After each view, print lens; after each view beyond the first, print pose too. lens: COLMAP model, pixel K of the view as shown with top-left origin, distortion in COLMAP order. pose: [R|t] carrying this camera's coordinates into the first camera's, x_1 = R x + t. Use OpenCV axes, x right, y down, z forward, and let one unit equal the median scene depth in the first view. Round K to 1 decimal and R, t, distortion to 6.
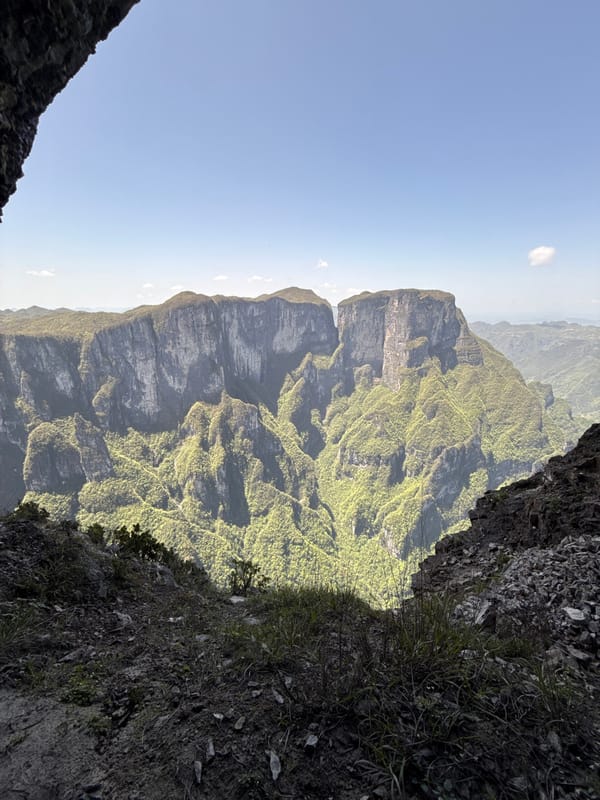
lens RADIAL K [[318.5, 0, 301.9], [0, 318.5, 399.1], [0, 0, 1]] dist [-0.000164, 0.000019]
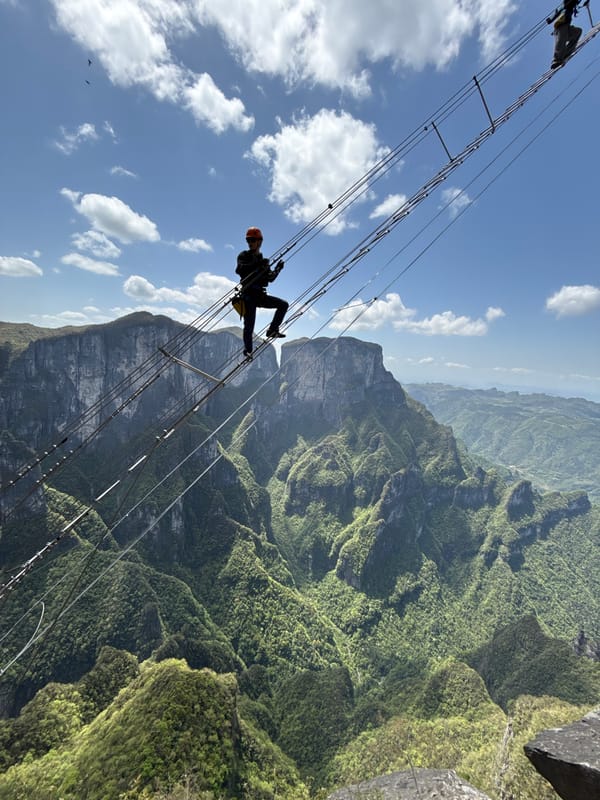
lens RADIAL K [[318.5, 0, 301.9], [0, 318.5, 399.1], [0, 0, 1]] dist [-0.000164, 0.000019]
pose [[0.958609, 0.042688, 0.281507, -0.168456], [0.004072, 0.986541, -0.163464, 0.076627], [-0.284696, 0.157844, 0.945533, 0.010379]]
